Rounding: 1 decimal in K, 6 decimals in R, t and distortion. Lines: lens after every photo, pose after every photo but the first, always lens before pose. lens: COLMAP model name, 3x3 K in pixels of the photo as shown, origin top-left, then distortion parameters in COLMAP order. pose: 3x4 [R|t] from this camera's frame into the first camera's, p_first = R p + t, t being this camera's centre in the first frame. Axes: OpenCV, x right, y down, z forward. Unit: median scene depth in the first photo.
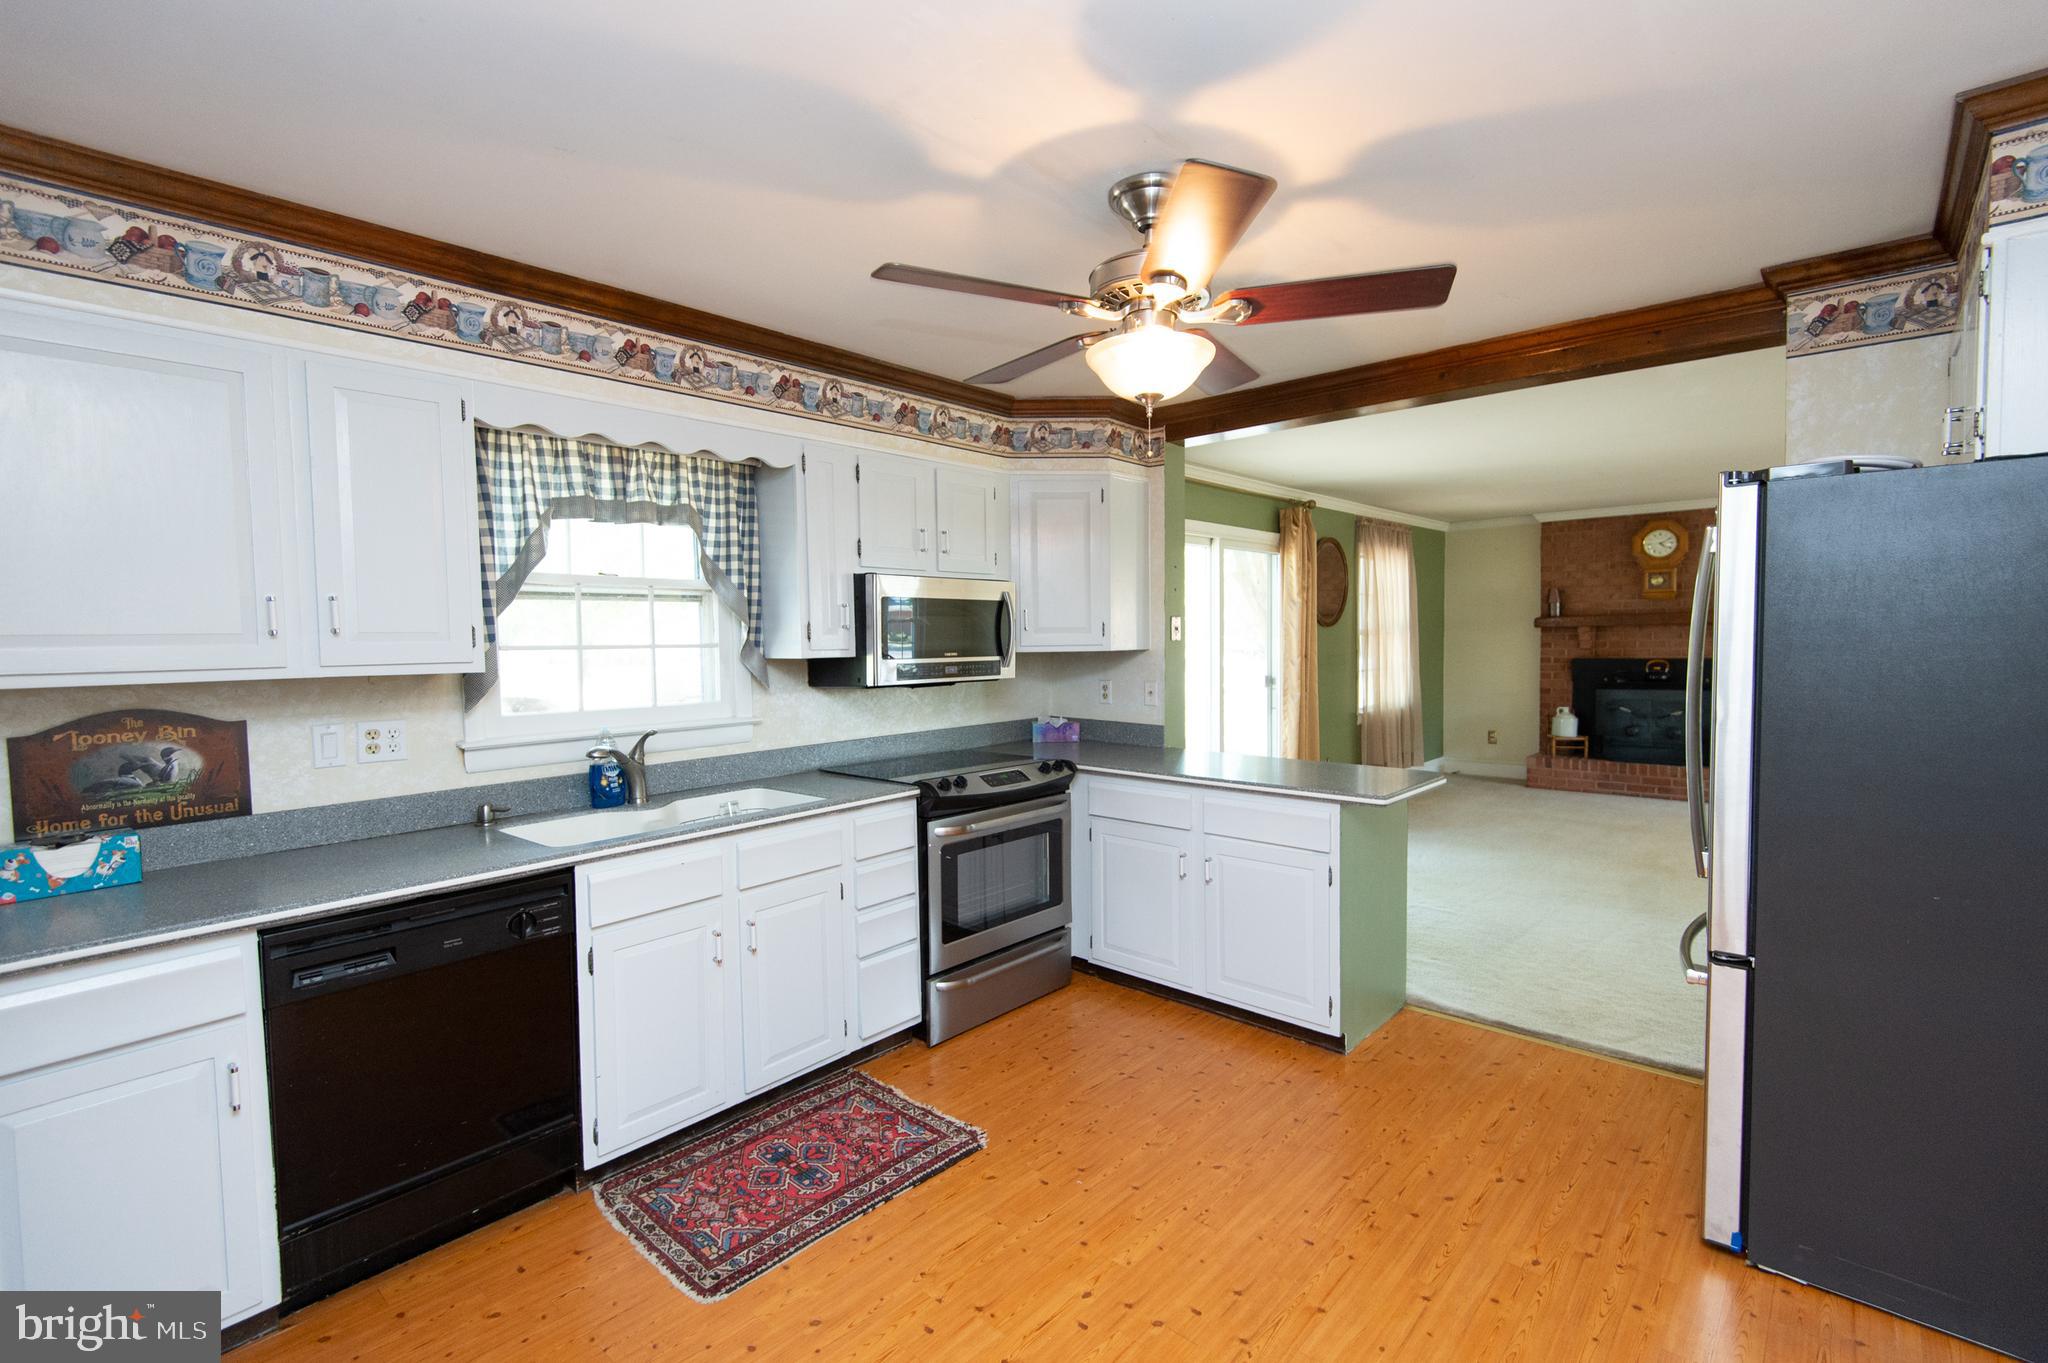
lens RADIAL K [[930.7, 0, 1024.0], [0, 930.7, 681.5], [0, 0, 1]] dist [0.040904, -0.032280]
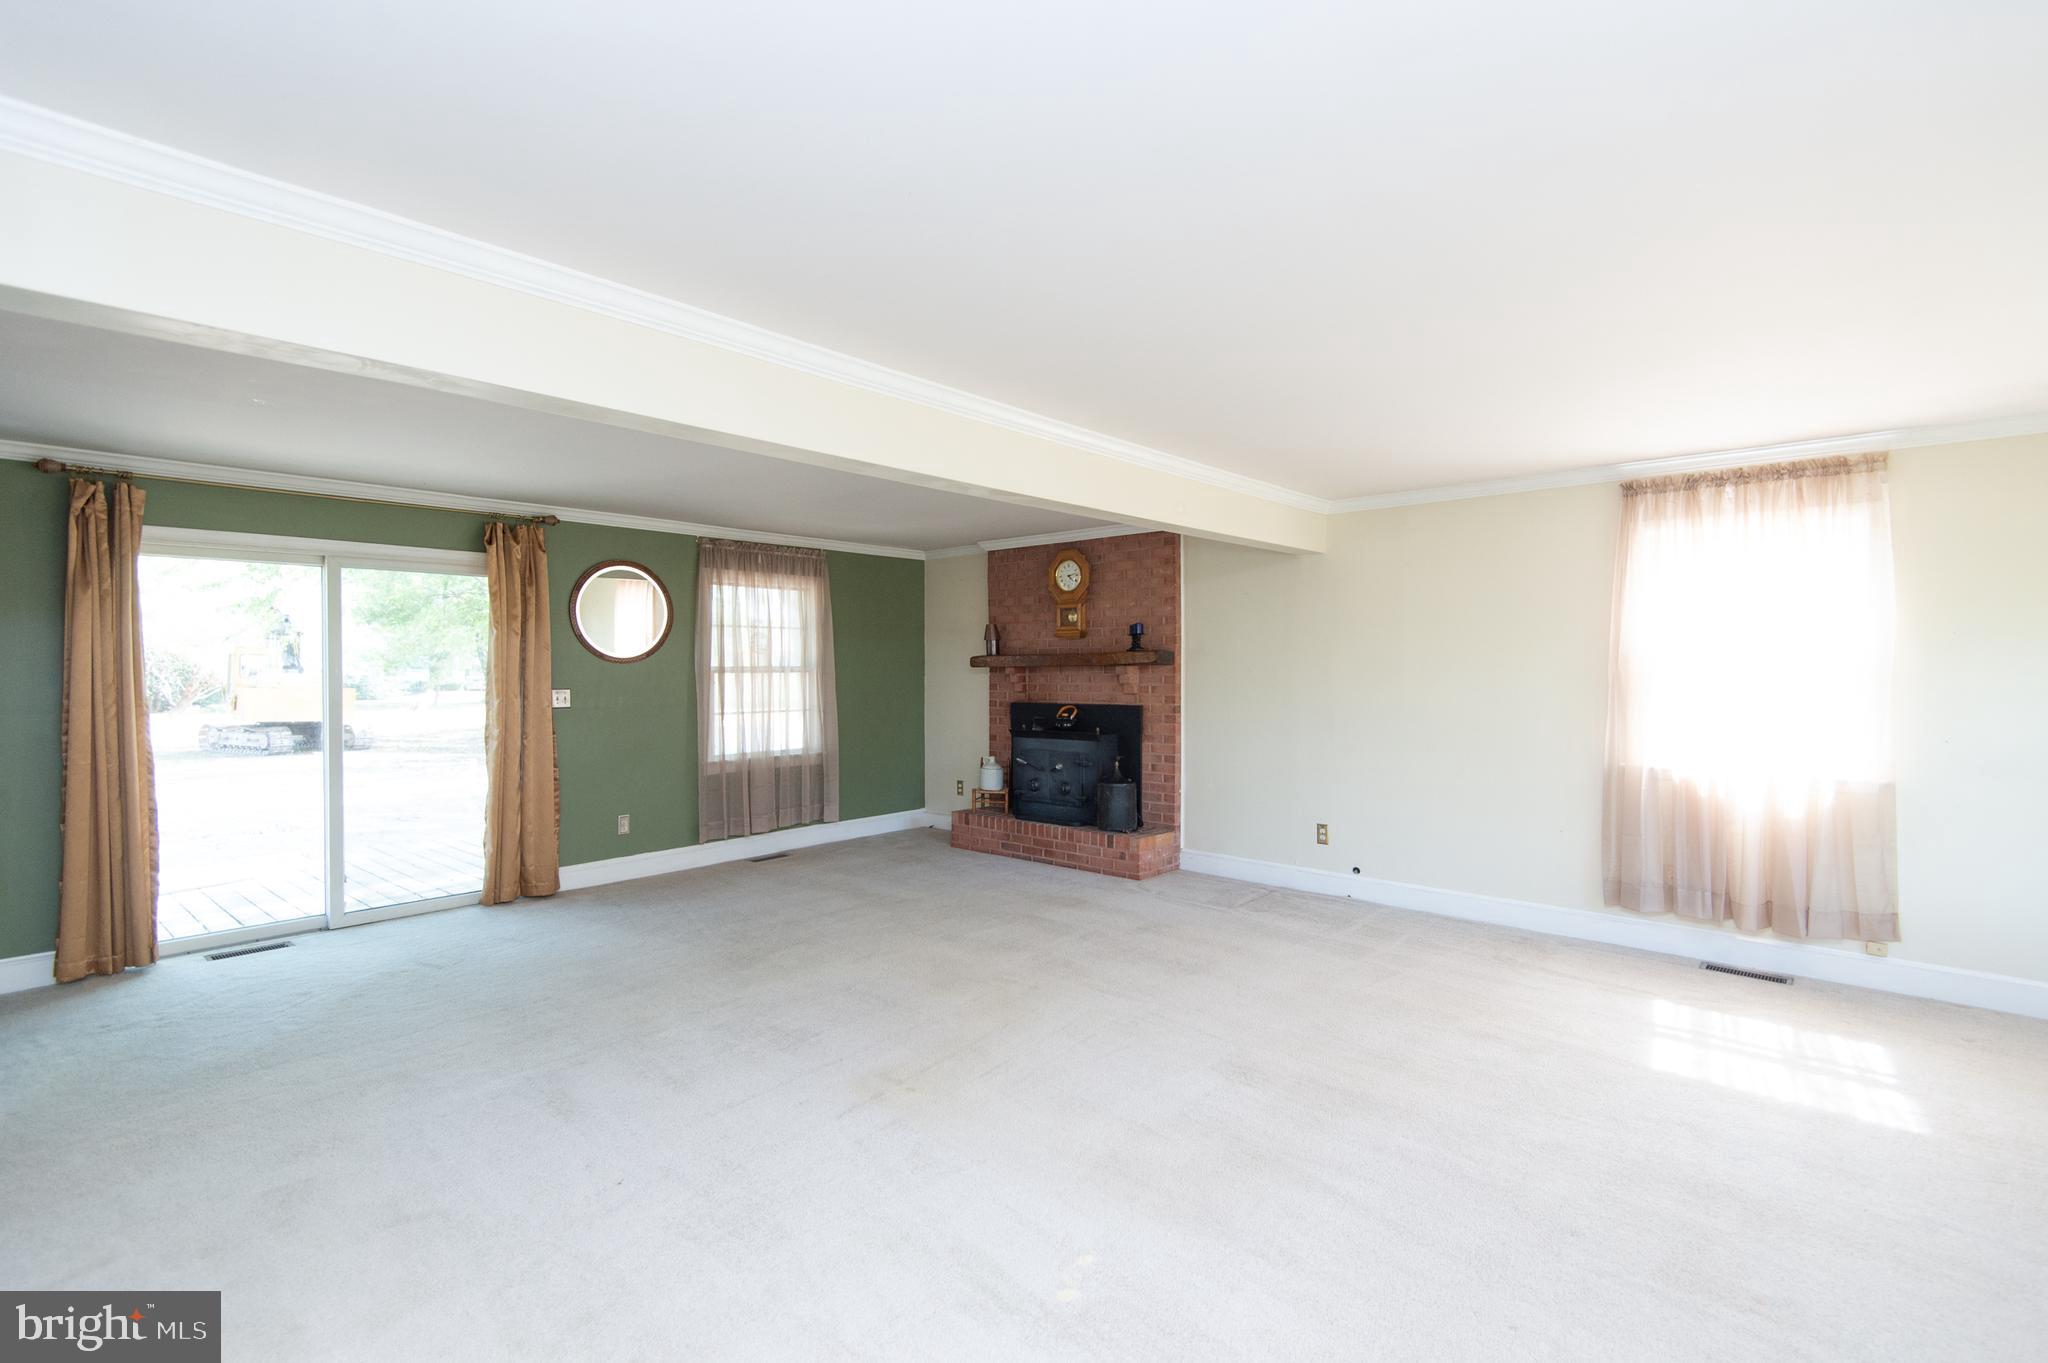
lens RADIAL K [[930.7, 0, 1024.0], [0, 930.7, 681.5], [0, 0, 1]] dist [0.040904, -0.032280]
pose [[0.999861, 0.015886, 0.005058, 0.771505], [-0.015711, 0.999335, -0.032912, -0.019718], [-0.005577, 0.032828, 0.999445, 0.141919]]
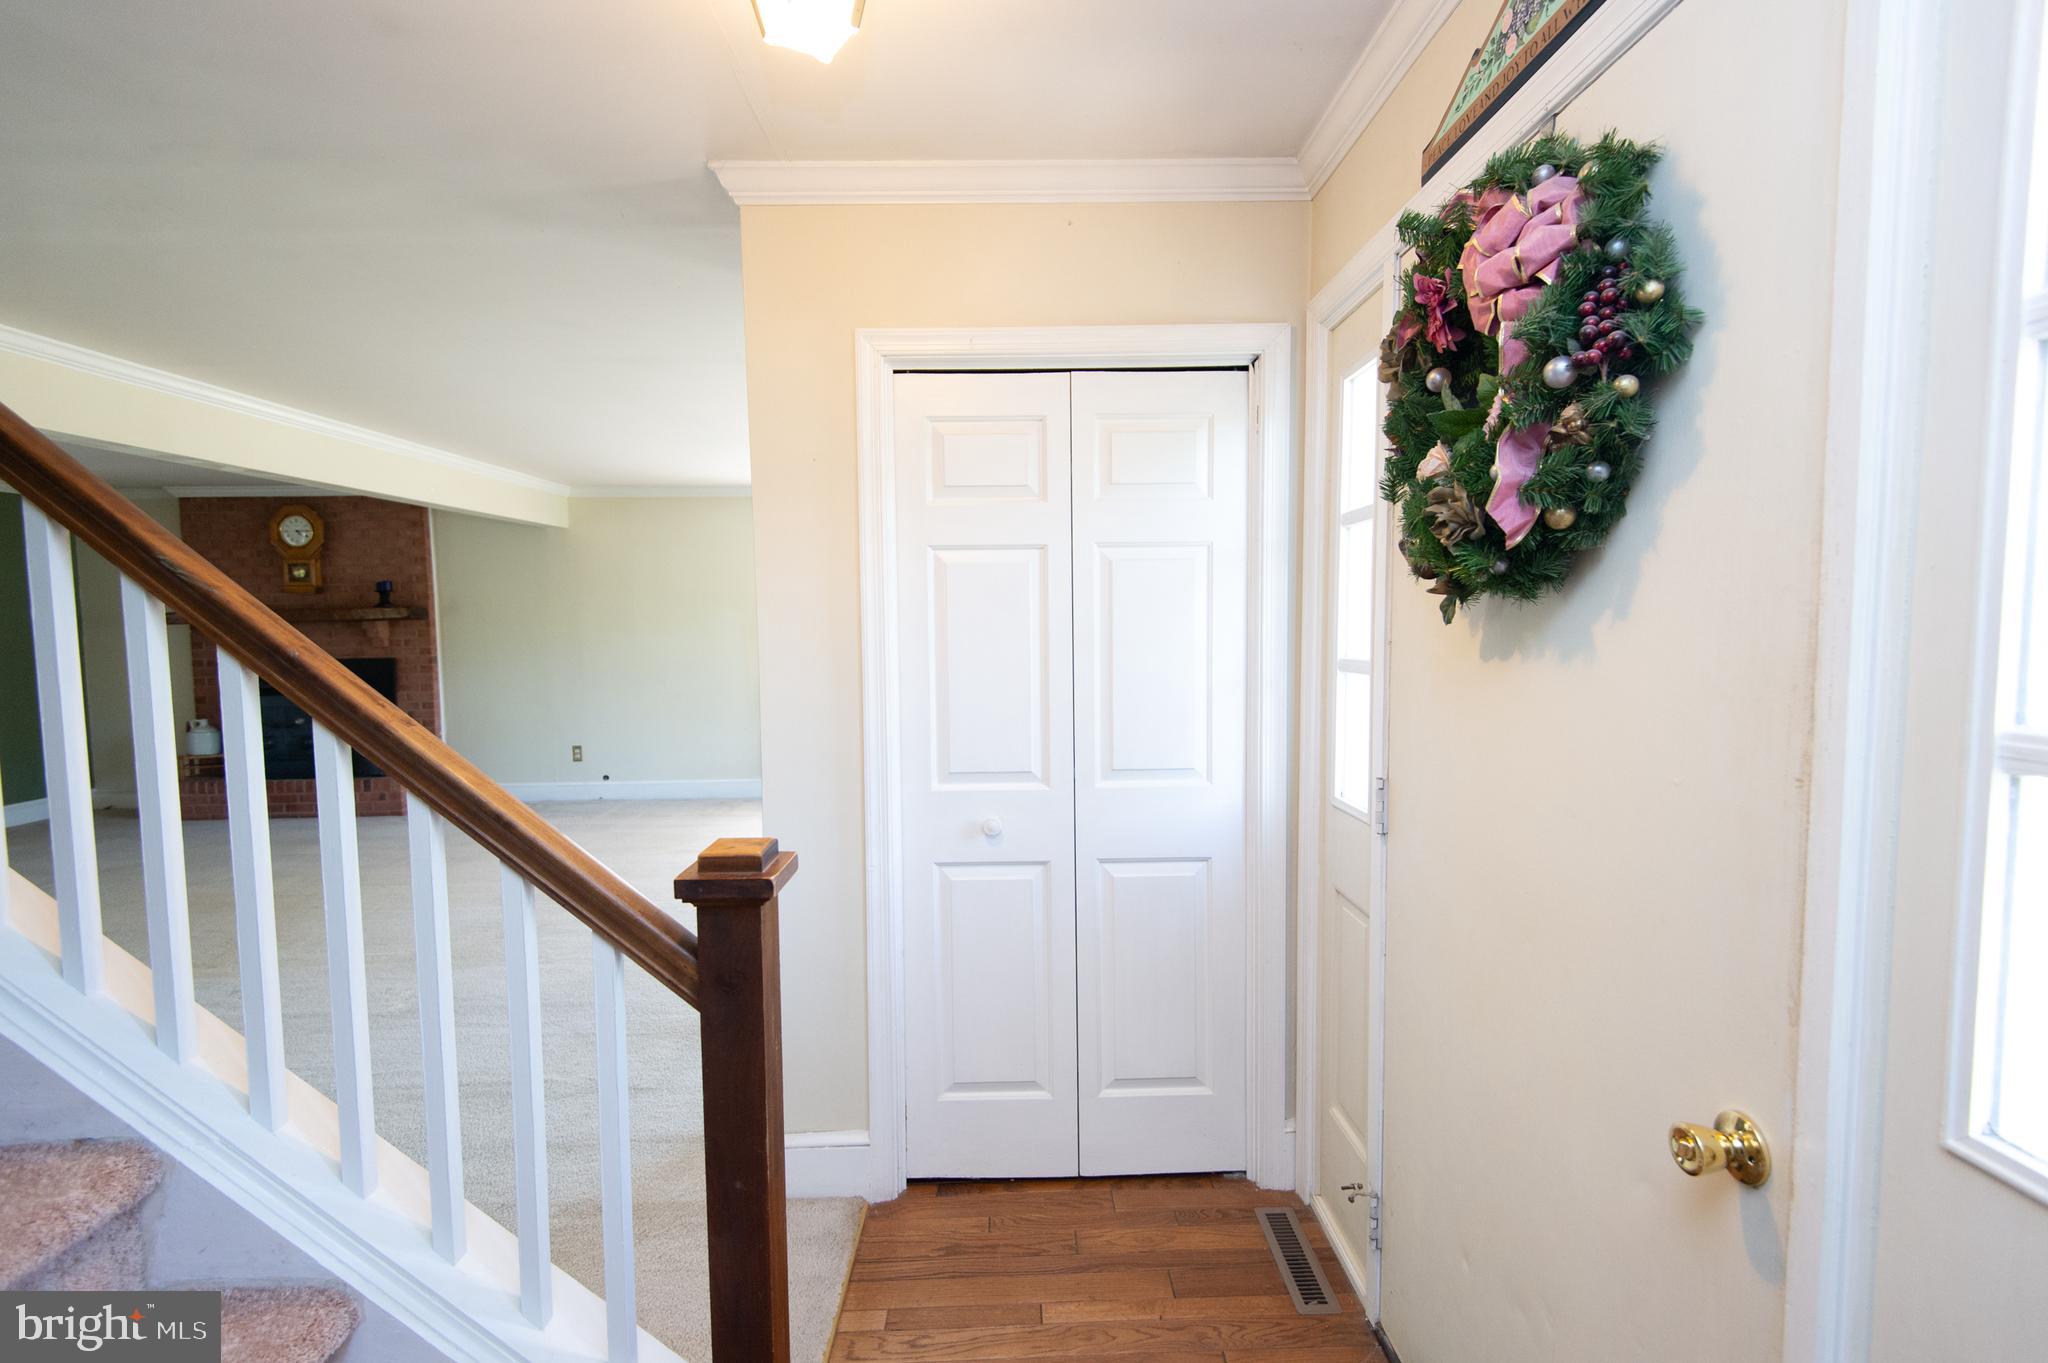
lens RADIAL K [[922.1, 0, 1024.0], [0, 922.1, 681.5], [0, 0, 1]] dist [0.042436, -0.029926]
pose [[0.730358, -0.038349, 0.681987, 0.696324], [0.033446, 0.999233, 0.020371, 0.001351], [-0.682245, 0.007931, 0.731081, -0.147397]]
